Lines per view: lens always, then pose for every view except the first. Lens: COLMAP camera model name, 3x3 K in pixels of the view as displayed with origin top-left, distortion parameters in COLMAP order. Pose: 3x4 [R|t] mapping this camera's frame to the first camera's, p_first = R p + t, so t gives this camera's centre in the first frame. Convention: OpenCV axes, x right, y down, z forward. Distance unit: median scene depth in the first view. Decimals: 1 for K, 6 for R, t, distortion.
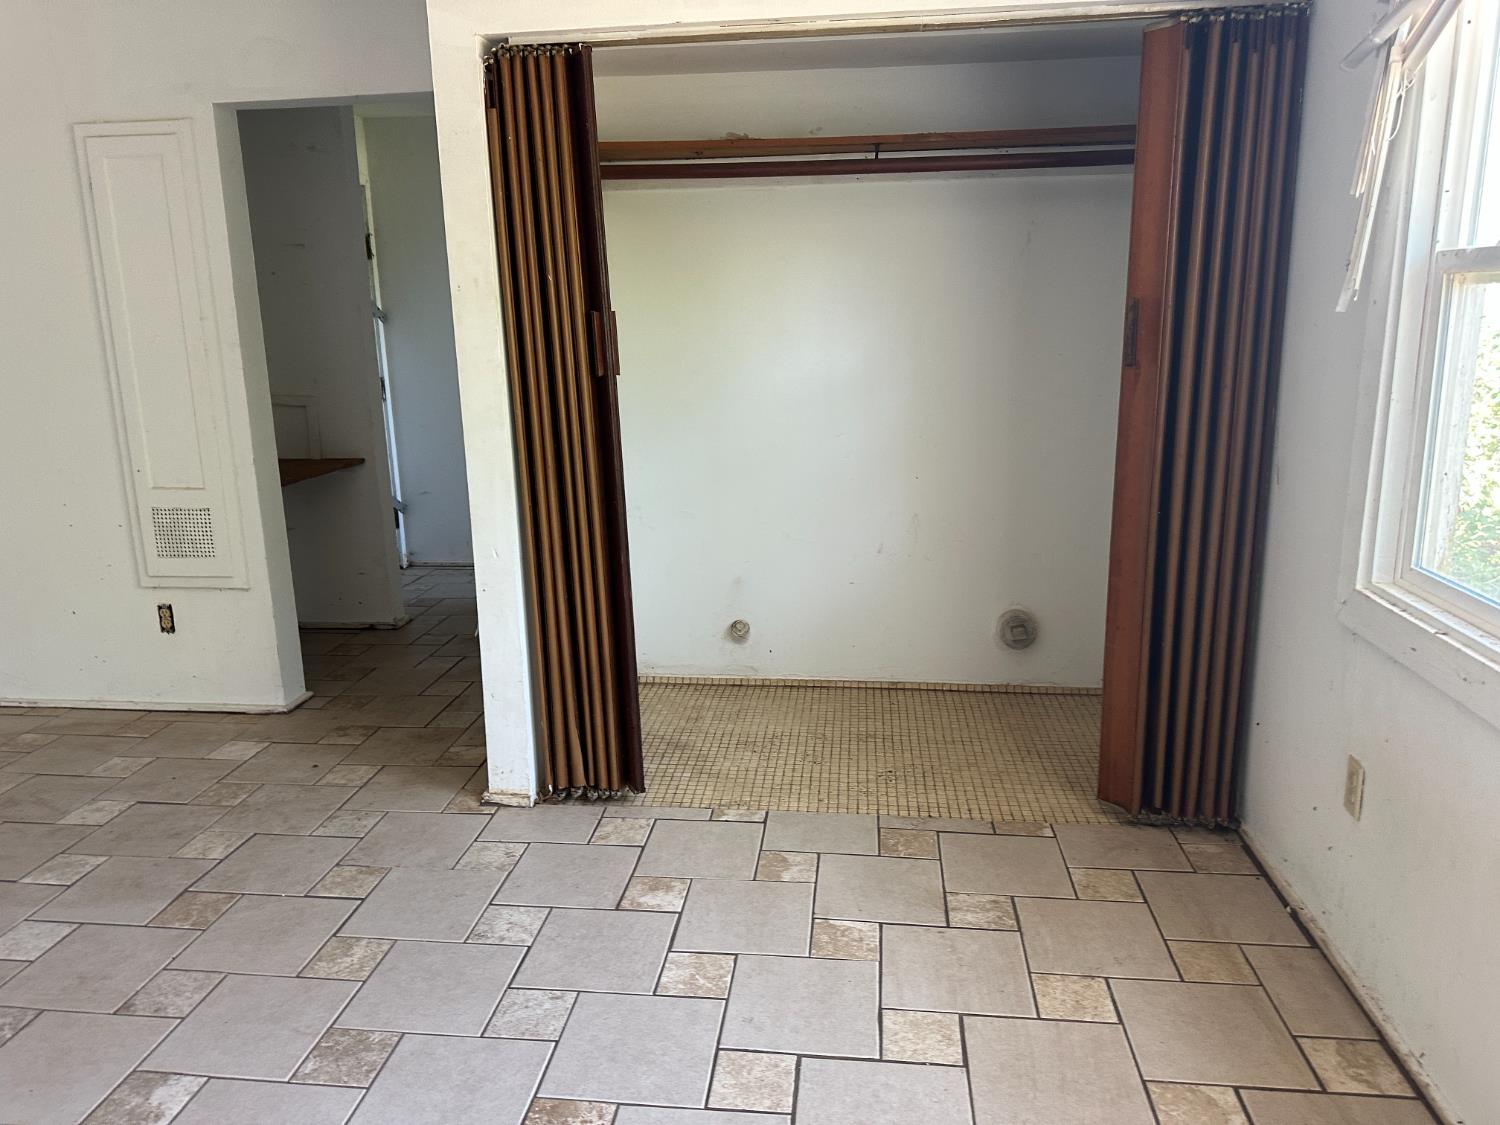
lens RADIAL K [[1053.2, 0, 744.4], [0, 1053.2, 551.2], [0, 0, 1]] dist [0.056692, -0.067535]
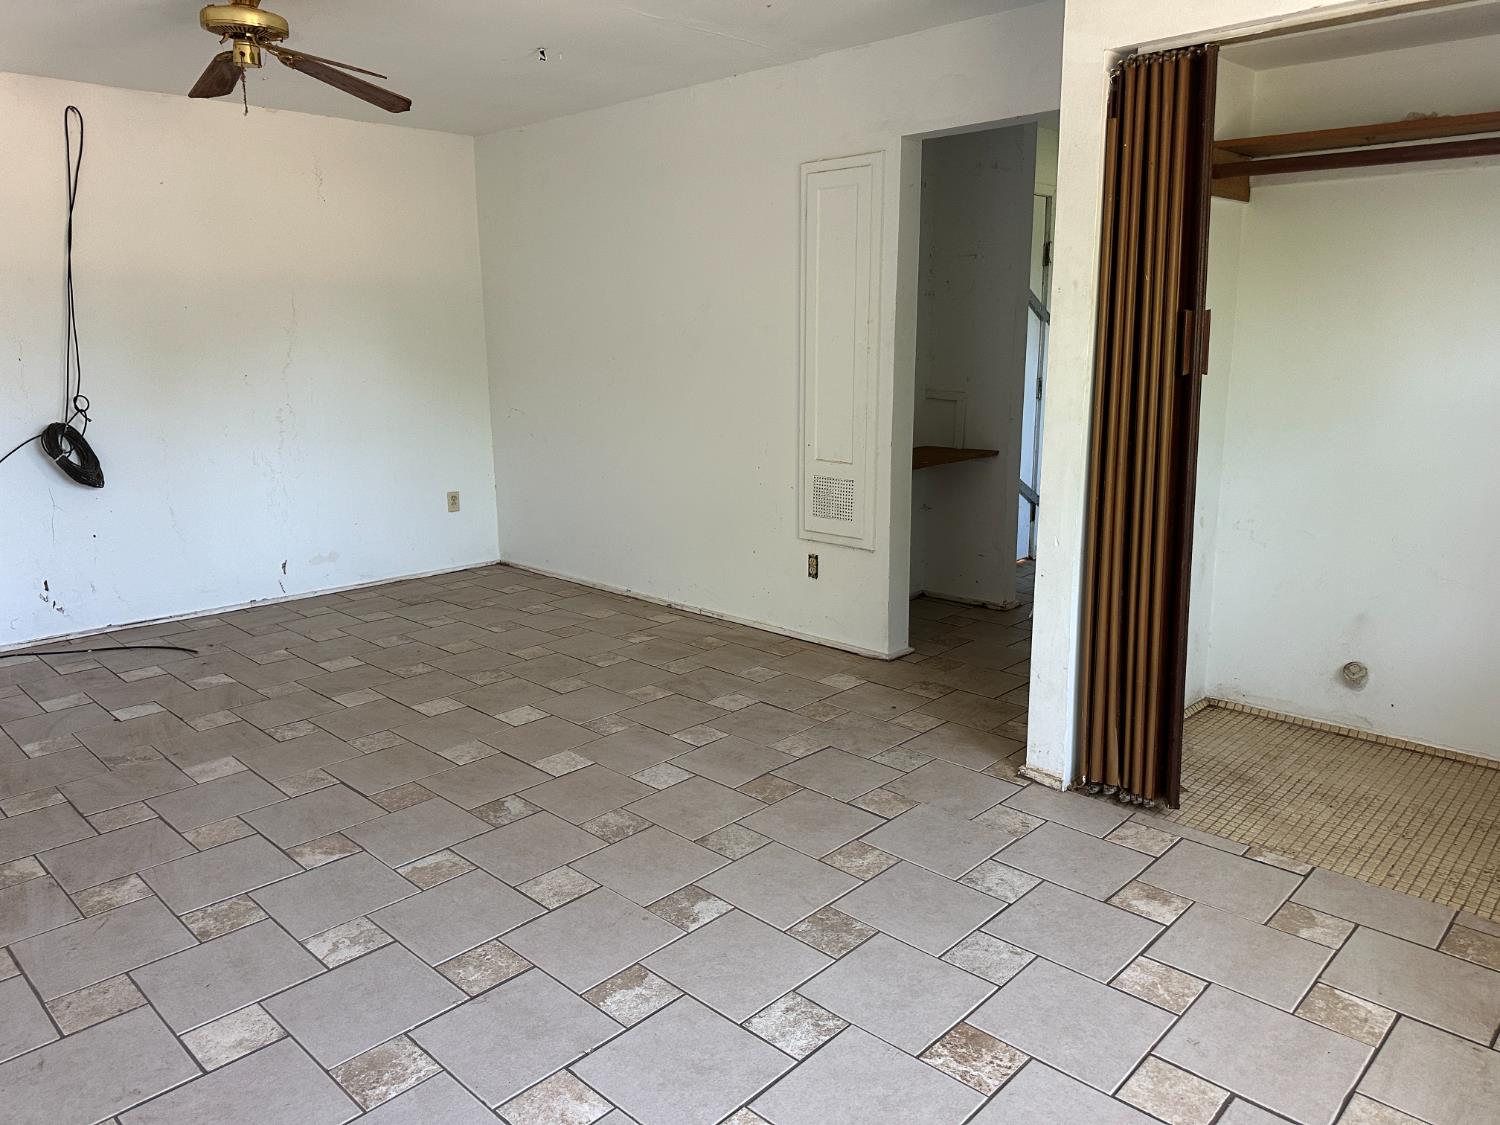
lens RADIAL K [[1053.2, 0, 753.0], [0, 1053.2, 548.9], [0, 0, 1]] dist [0.056692, -0.067535]
pose [[0.801774, 0.134177, -0.582370, 0.133029], [-0.139593, 0.989561, 0.035810, 0.013333], [0.581095, 0.052583, 0.812135, -0.029949]]
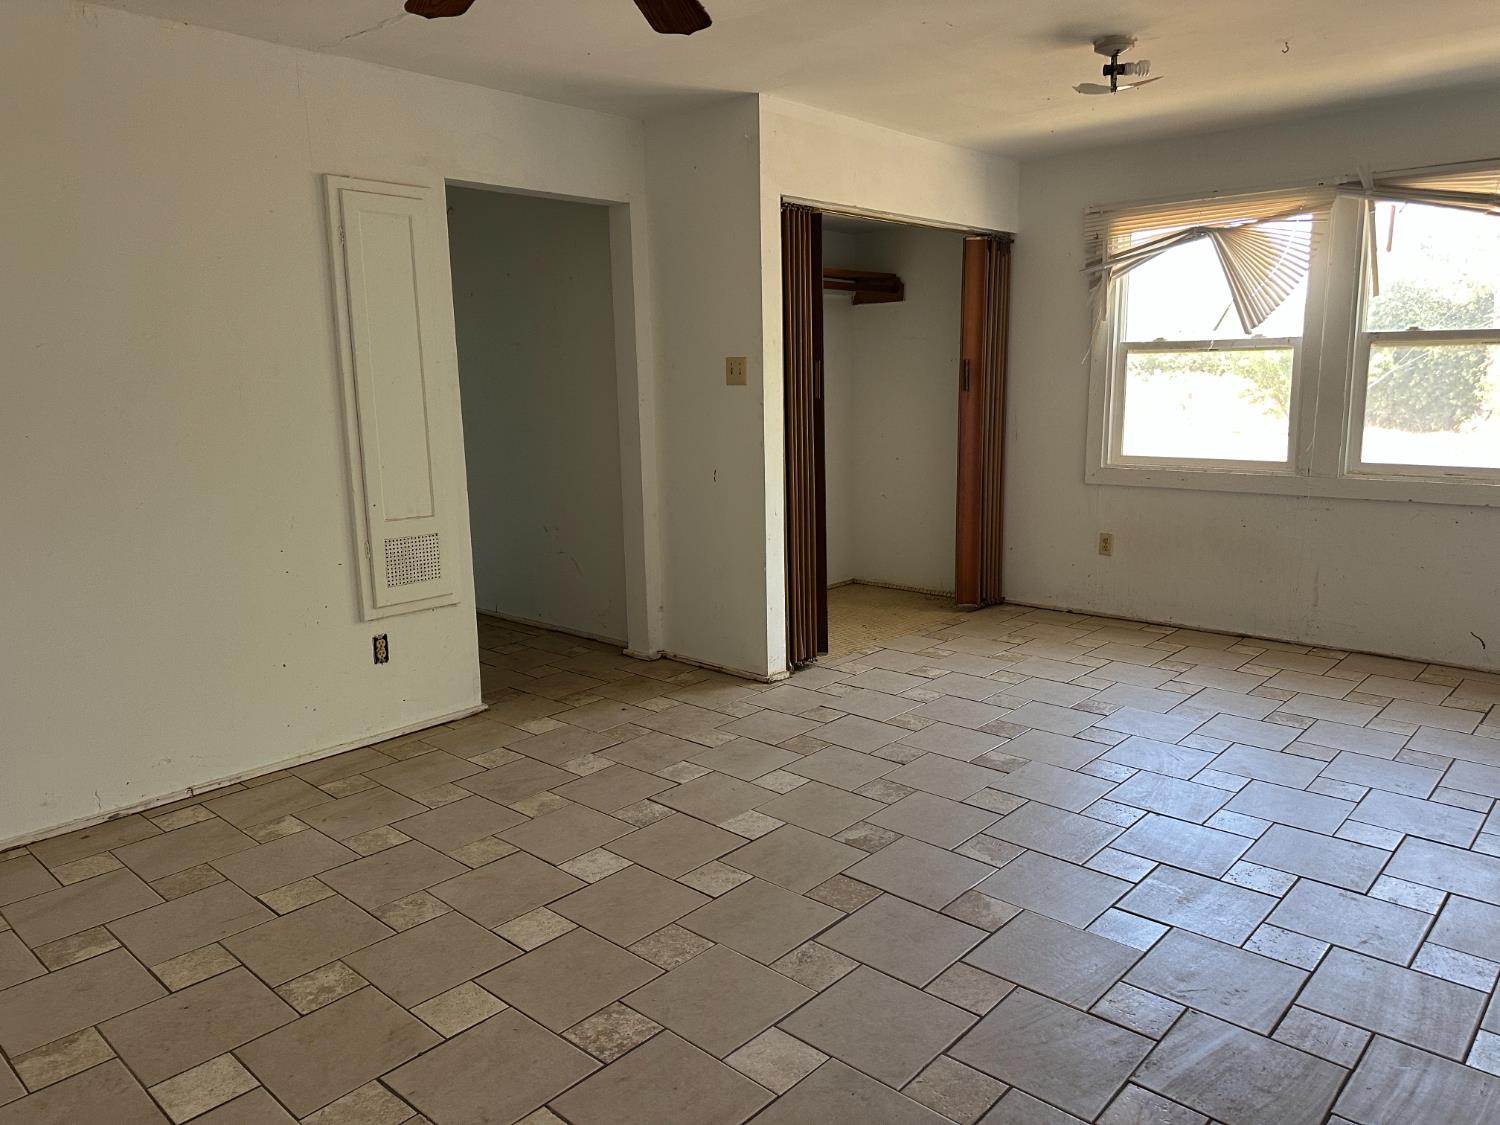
lens RADIAL K [[1053.2, 0, 754.6], [0, 1053.2, 549.5], [0, 0, 1]] dist [0.056692, -0.067535]
pose [[0.576571, -0.127615, 0.807020, -1.489161], [0.184131, 0.982613, 0.023830, 0.013960], [-0.796029, 0.134857, 0.590044, 0.118255]]
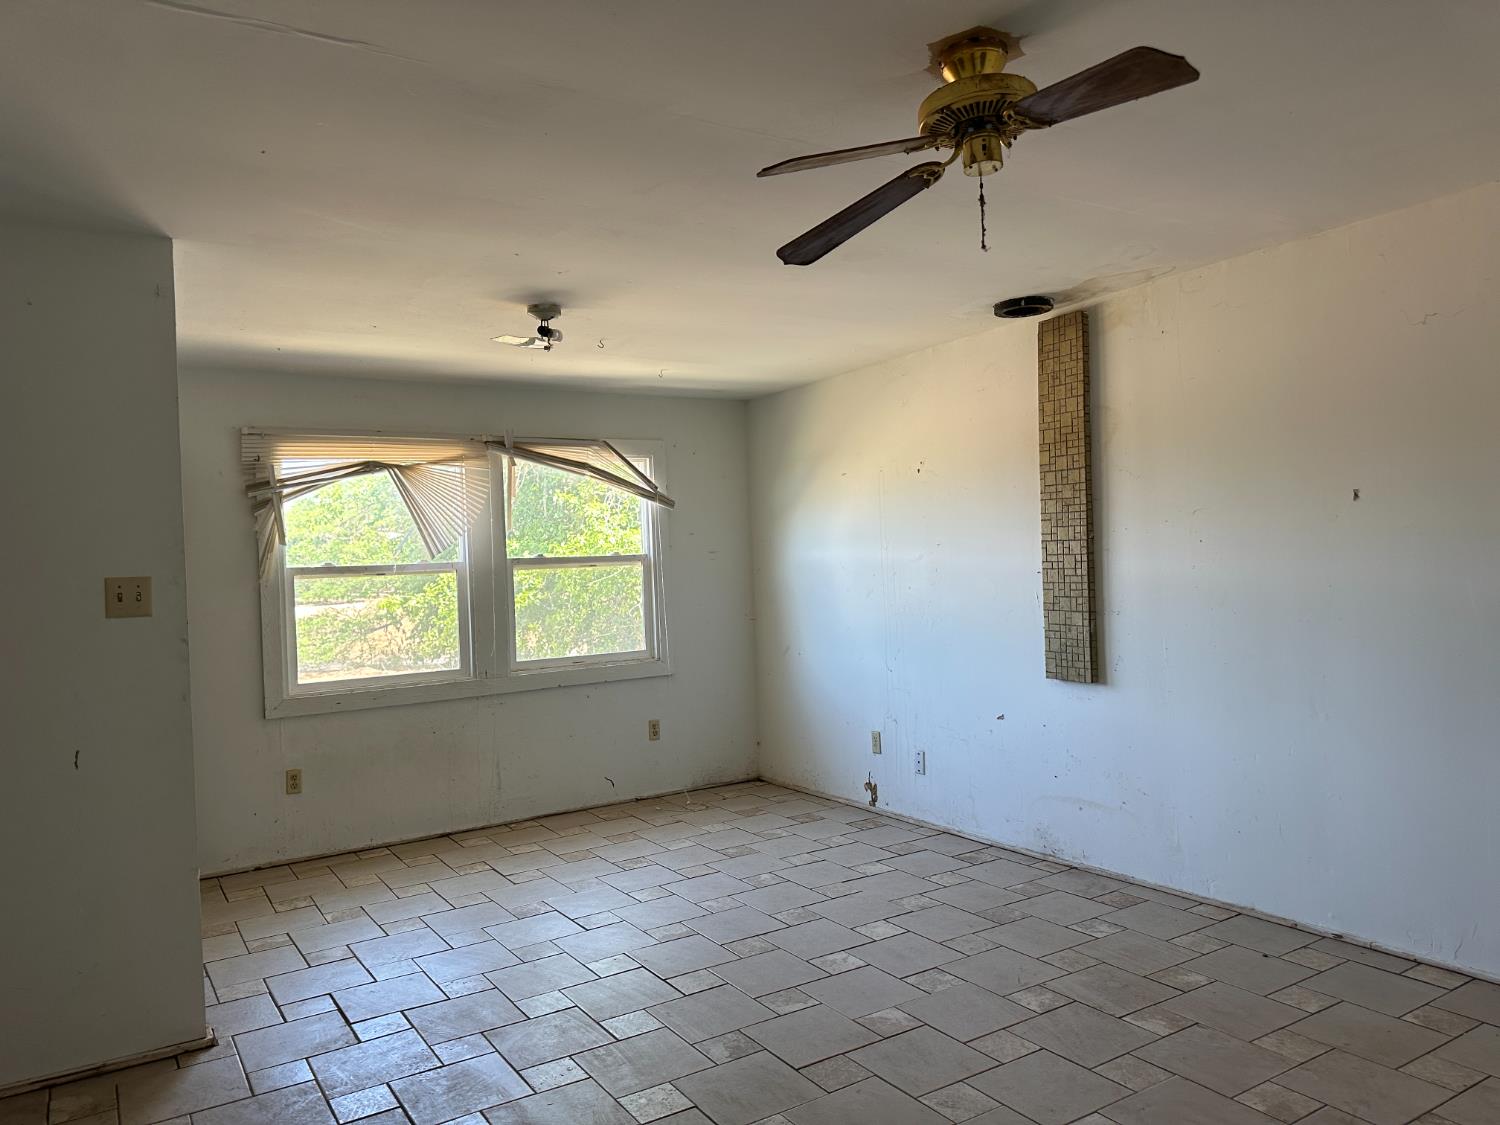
lens RADIAL K [[1053.2, 0, 751.2], [0, 1053.2, 554.6], [0, 0, 1]] dist [0.056692, -0.067535]
pose [[-0.628095, 0.053823, 0.776273, -1.453607], [0.225103, 0.967518, 0.115052, -0.231682], [-0.744866, 0.247005, -0.619809, 1.177311]]
